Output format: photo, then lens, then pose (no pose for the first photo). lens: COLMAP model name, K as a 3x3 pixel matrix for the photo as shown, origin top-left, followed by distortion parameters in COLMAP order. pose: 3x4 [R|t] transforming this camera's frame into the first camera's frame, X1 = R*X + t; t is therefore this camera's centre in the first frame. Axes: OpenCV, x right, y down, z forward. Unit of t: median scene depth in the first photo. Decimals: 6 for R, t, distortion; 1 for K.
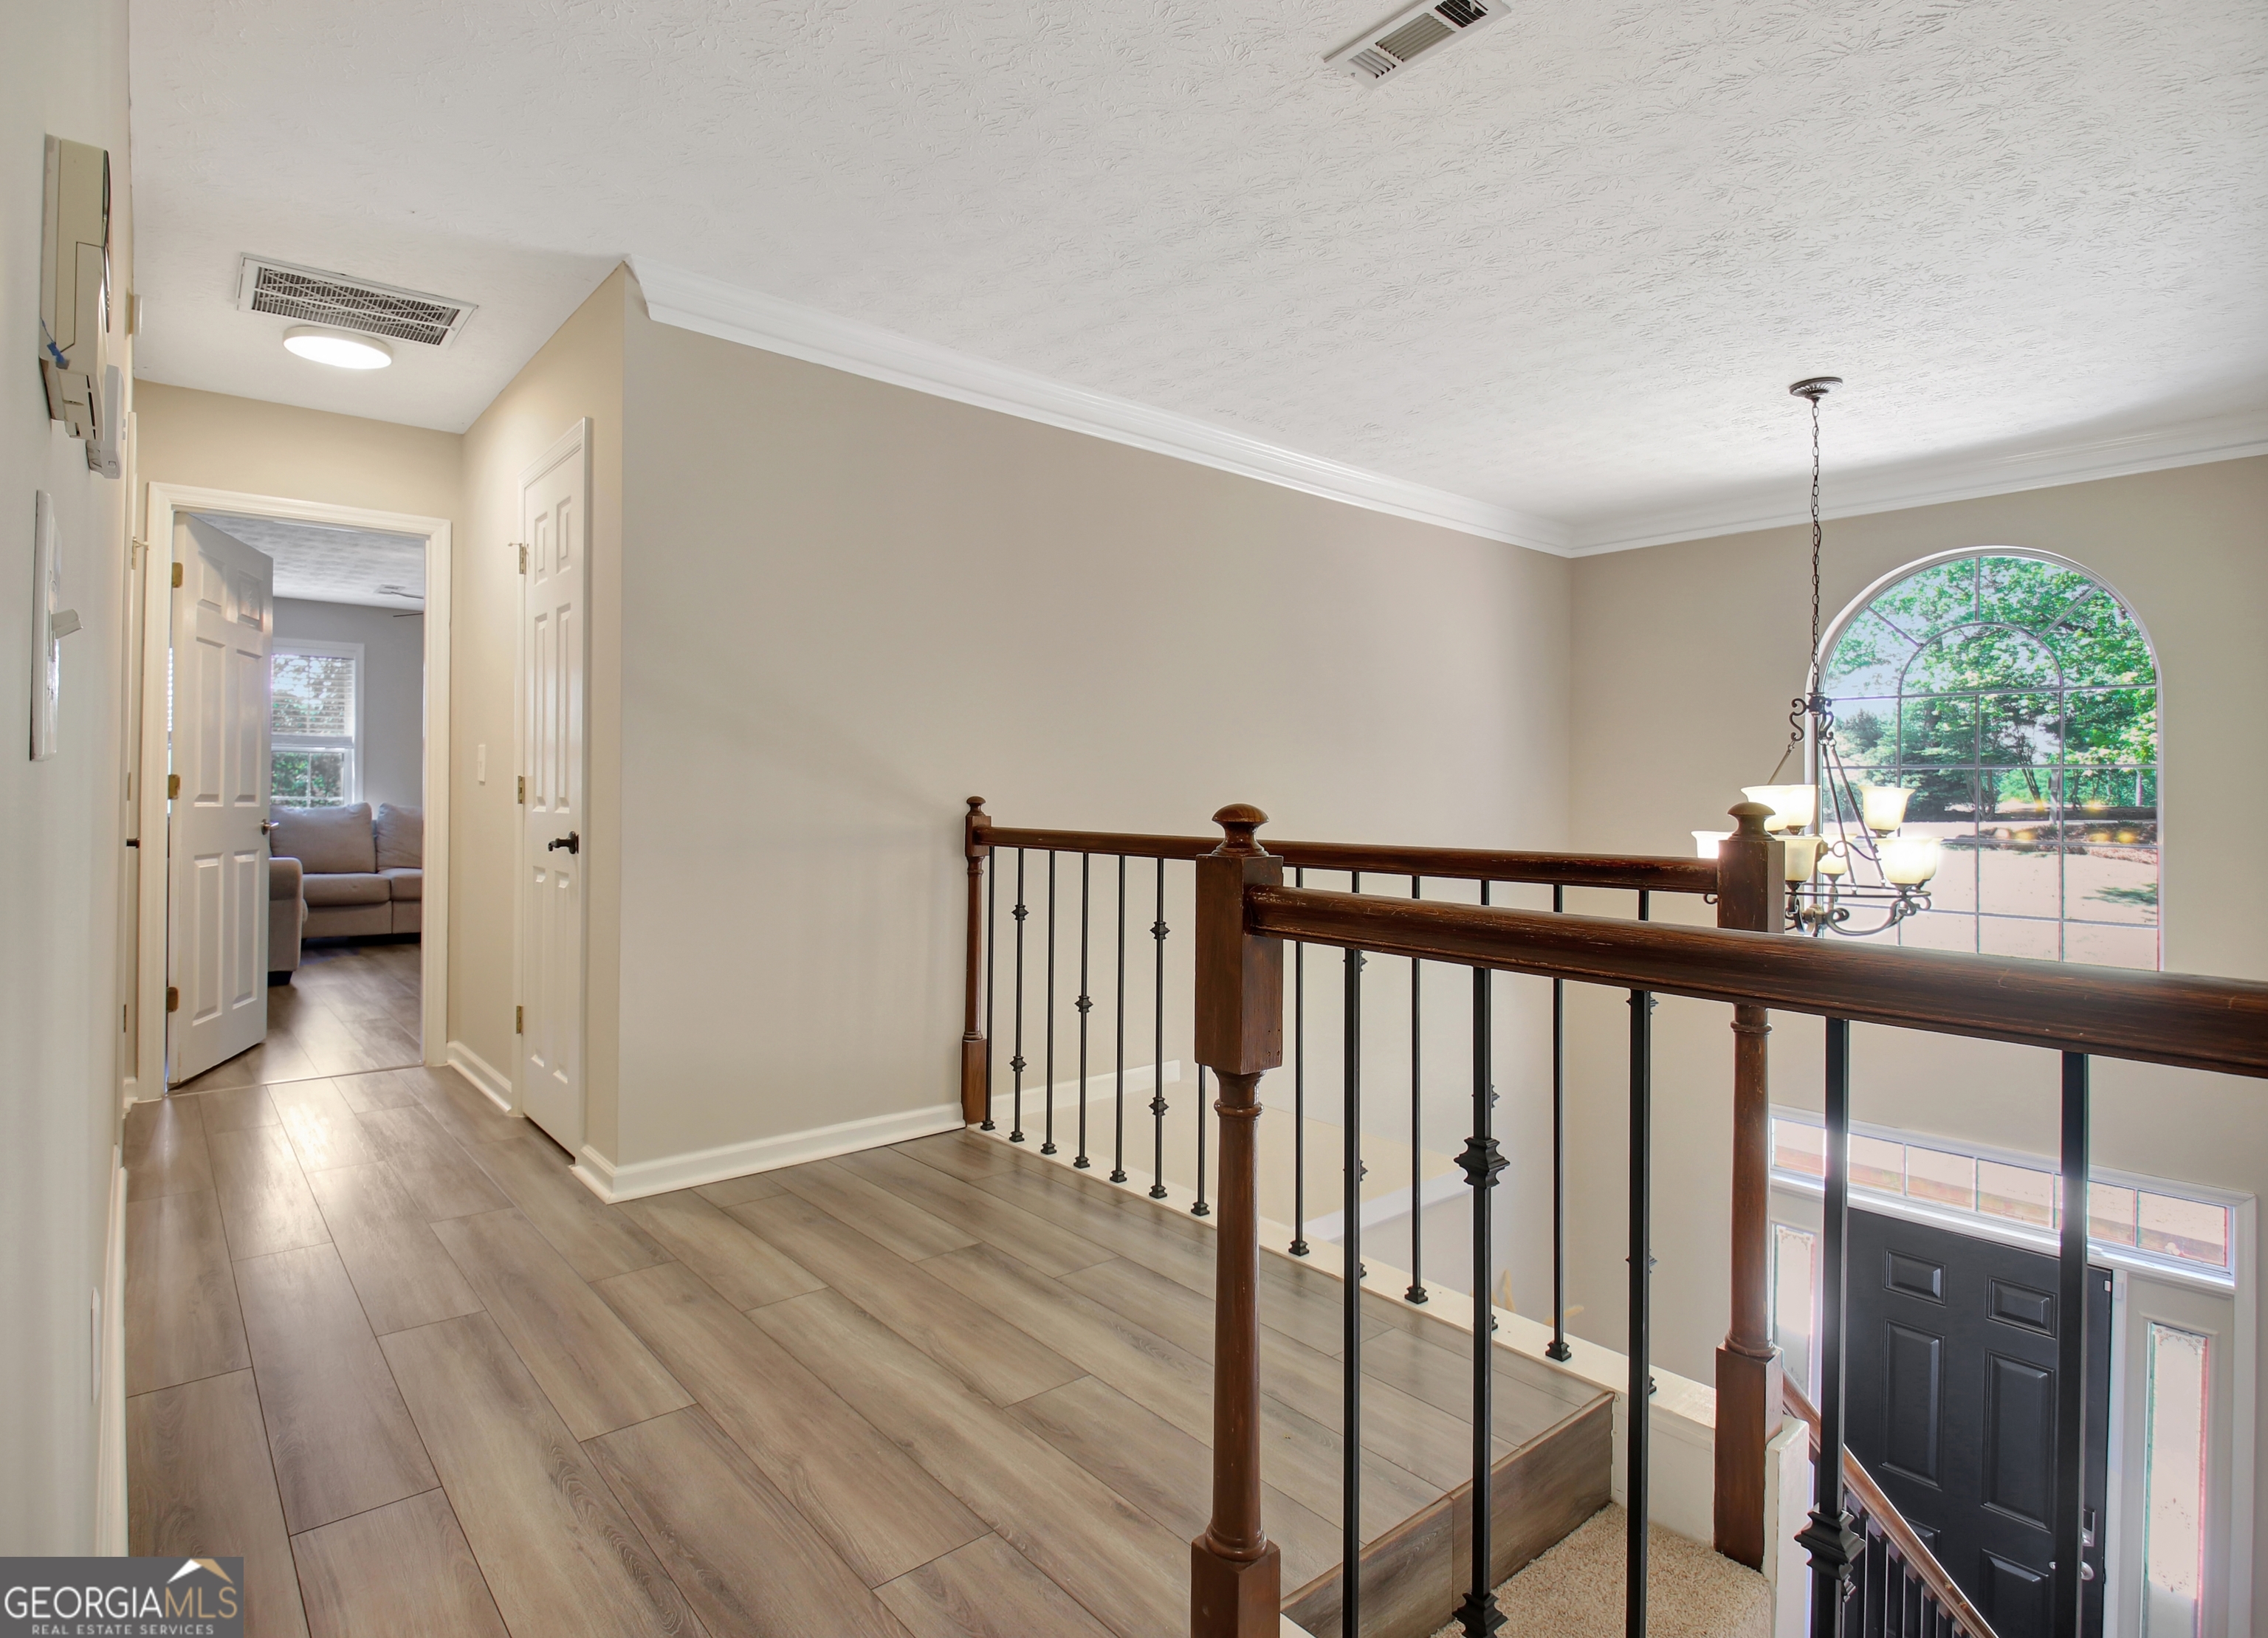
lens RADIAL K [[1165.5, 0, 1145.3], [0, 1165.5, 815.9], [0, 0, 1]] dist [-0.001702, -0.001154]
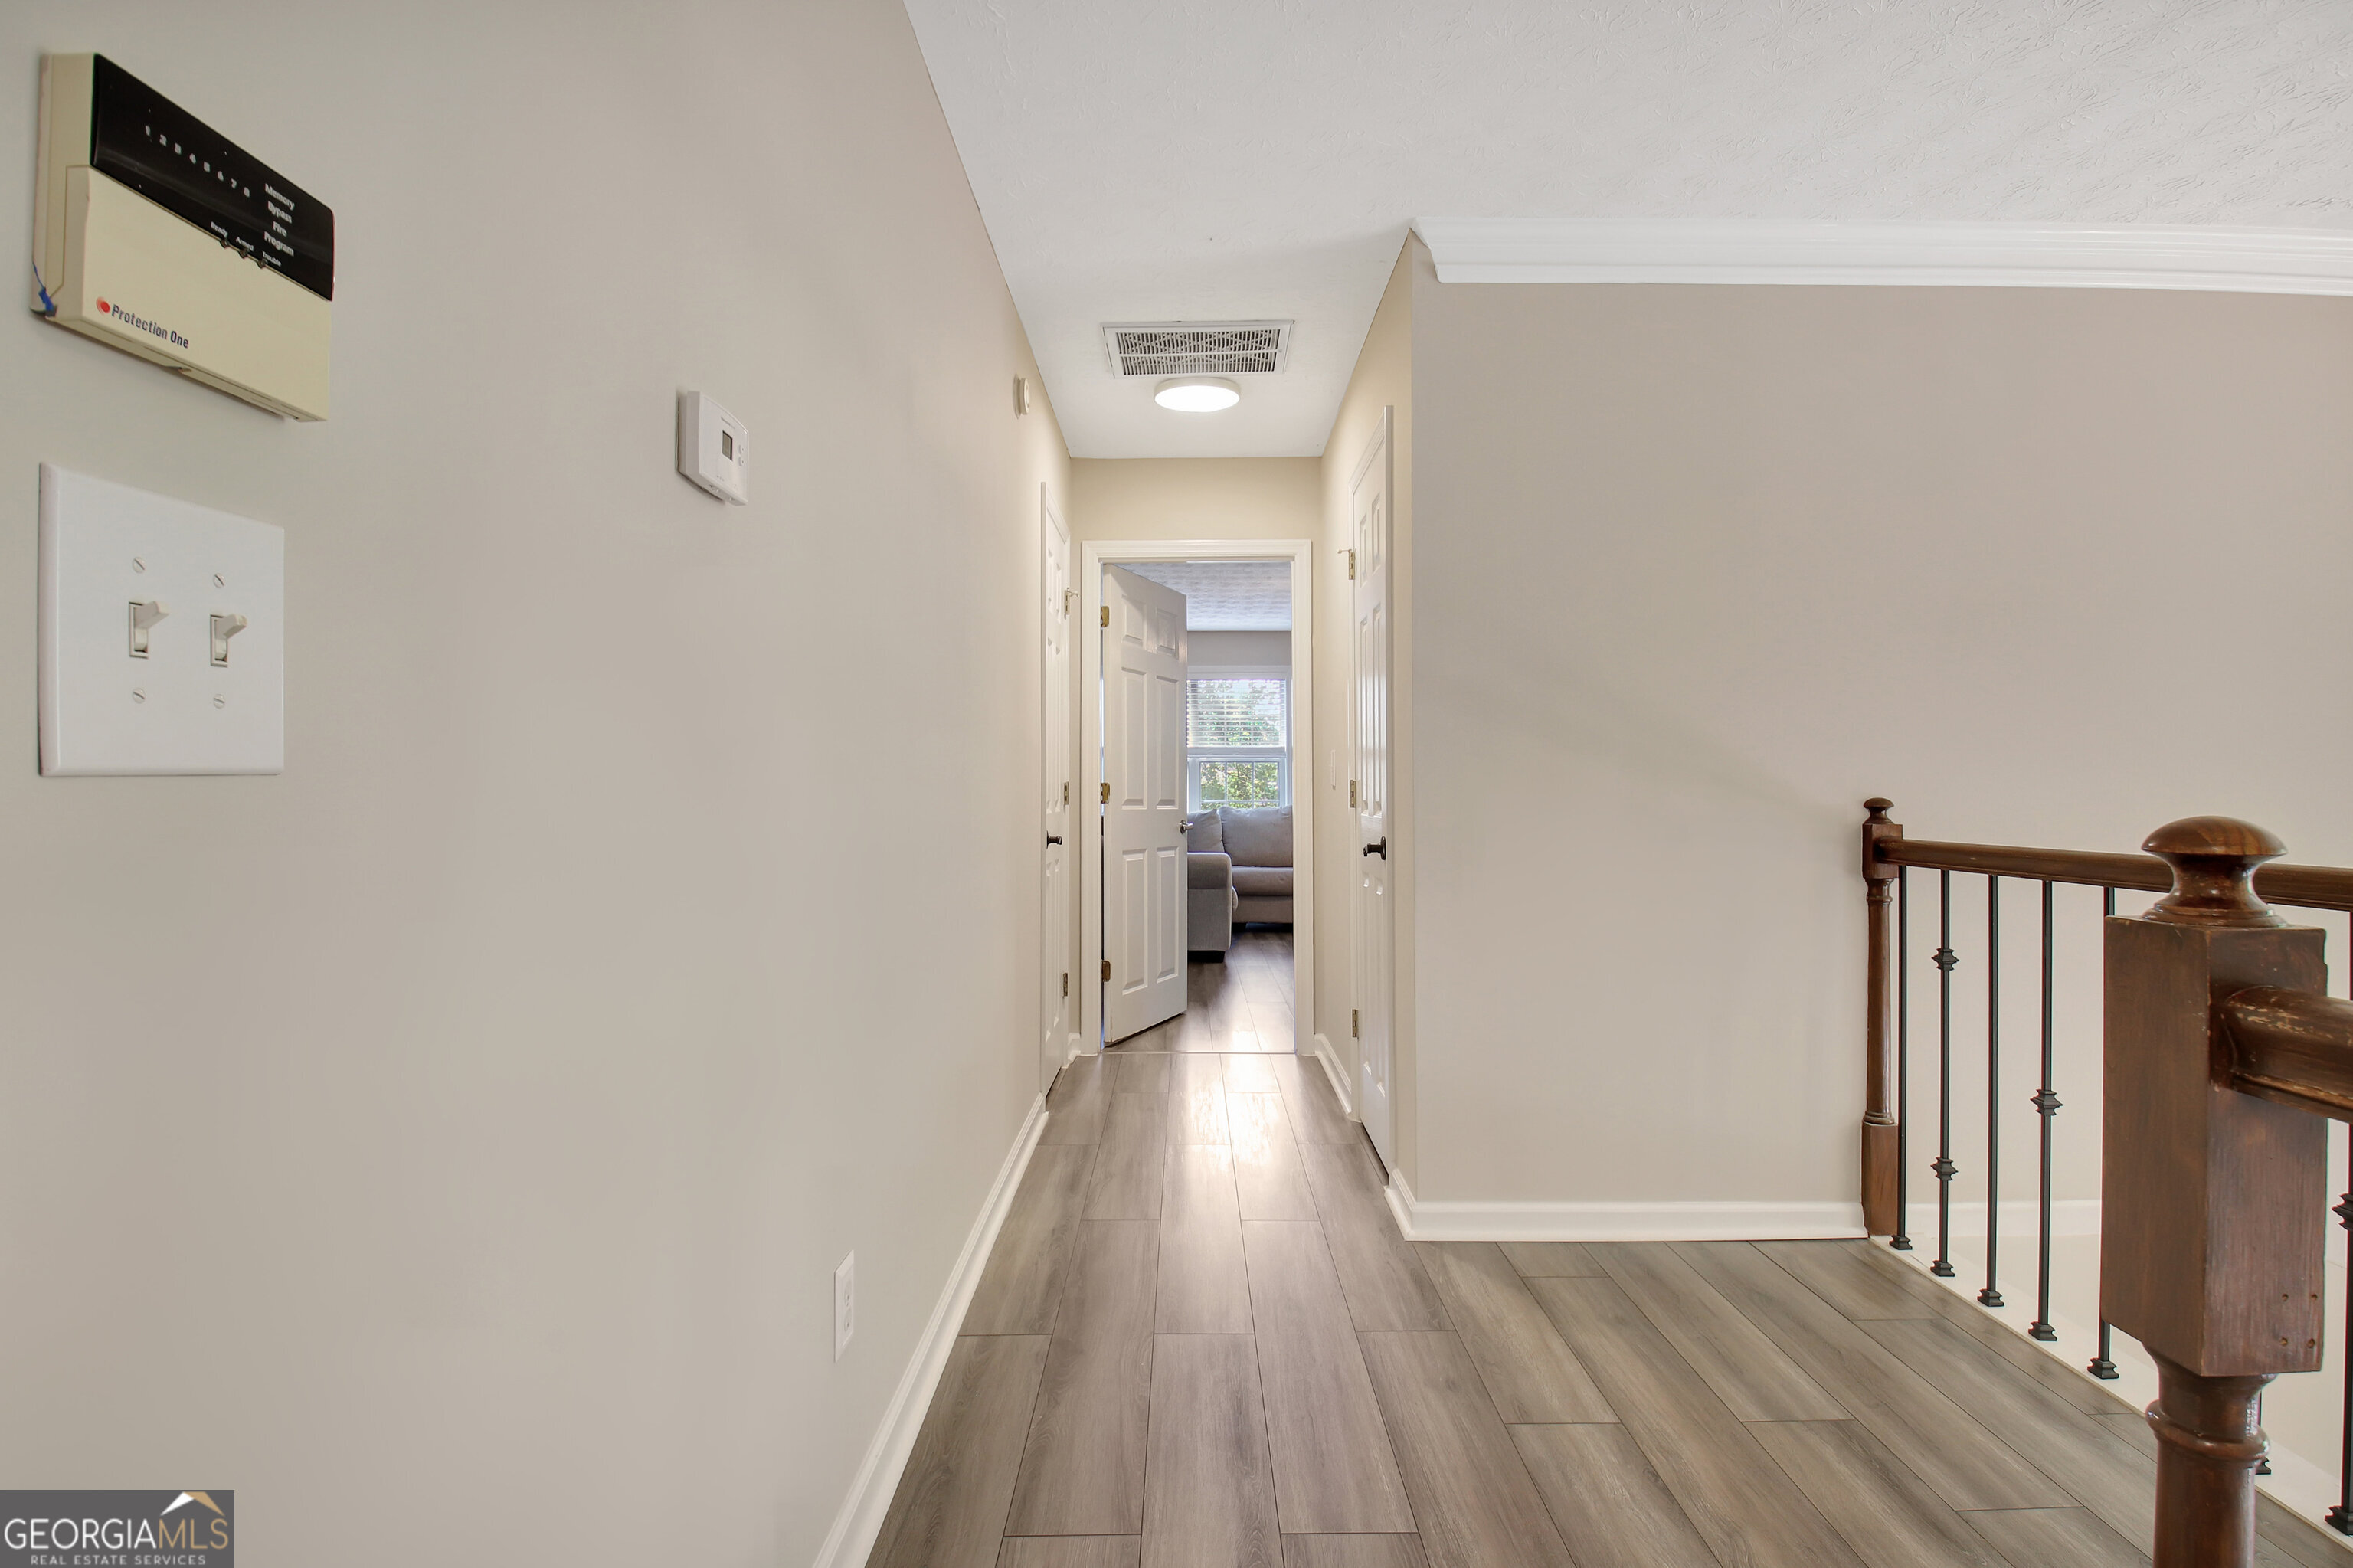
lens RADIAL K [[1199.8, 0, 1168.9], [0, 1199.8, 778.3], [0, 0, 1]] dist [0.037983, -0.054717]
pose [[0.748747, -0.014944, -0.662687, 0.032586], [-0.007053, 0.999510, -0.030510, -0.003194], [0.662818, 0.027518, 0.748274, 0.123248]]
